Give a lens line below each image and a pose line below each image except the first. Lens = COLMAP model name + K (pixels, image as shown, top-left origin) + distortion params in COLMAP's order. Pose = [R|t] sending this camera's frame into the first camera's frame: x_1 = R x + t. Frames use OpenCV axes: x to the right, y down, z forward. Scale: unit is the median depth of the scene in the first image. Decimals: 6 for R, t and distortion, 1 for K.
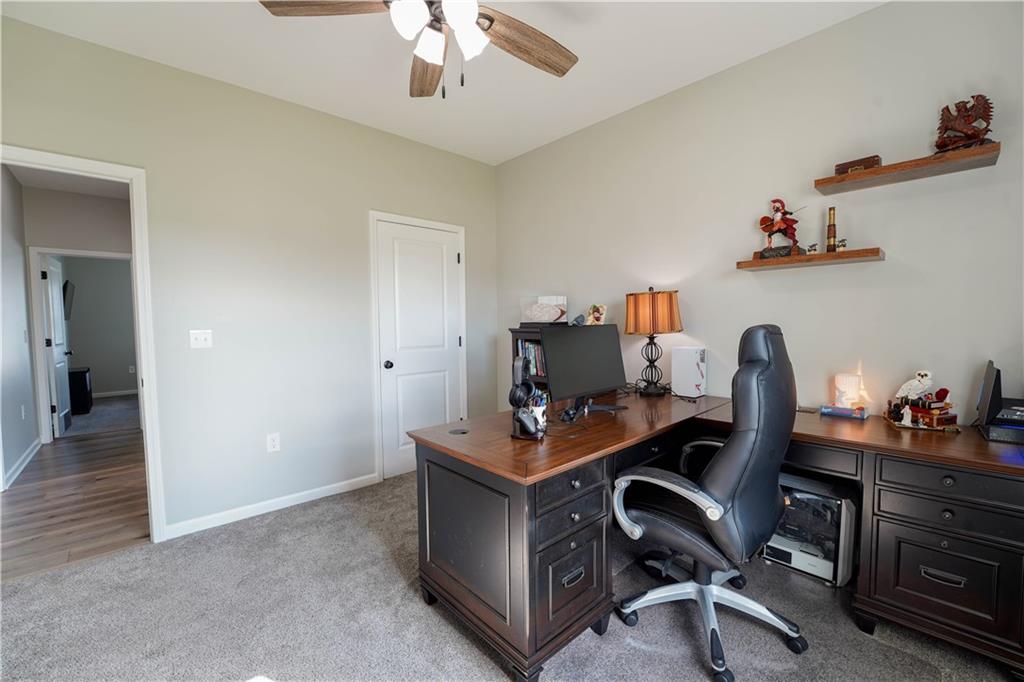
lens RADIAL K [[423.9, 0, 512.0], [0, 423.9, 341.0], [0, 0, 1]] dist [-0.001769, -0.000262]
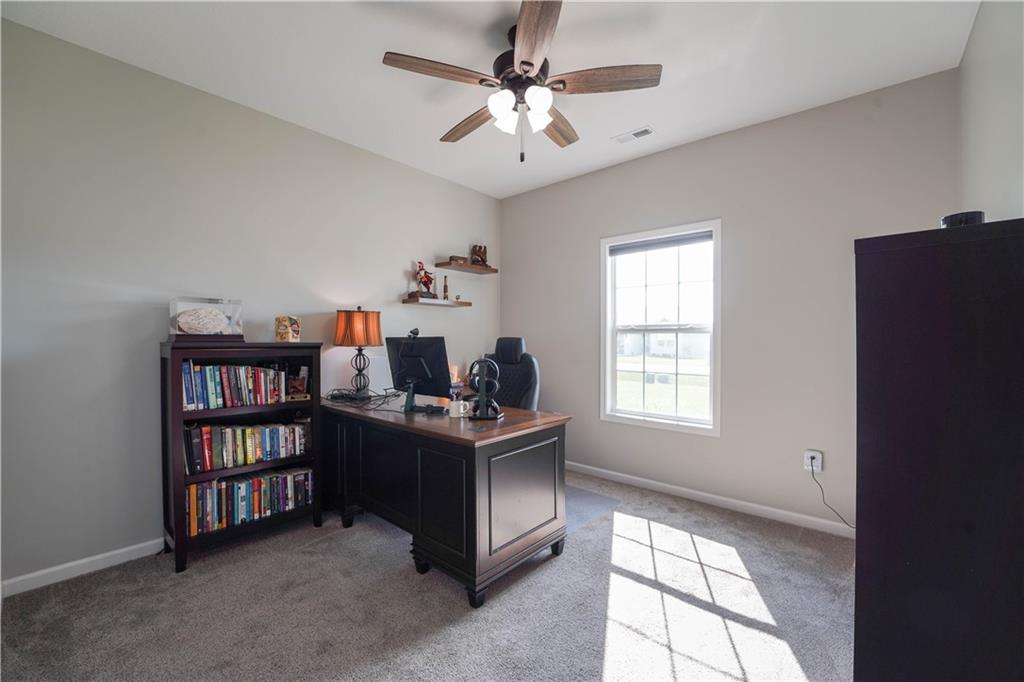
lens RADIAL K [[423.9, 0, 512.0], [0, 423.9, 341.0], [0, 0, 1]] dist [-0.001769, -0.000262]
pose [[-0.100949, 0.011267, 0.994828, -0.959634], [0.045694, 0.998933, -0.006677, -0.005740], [-0.993842, 0.044784, -0.101357, 0.782819]]
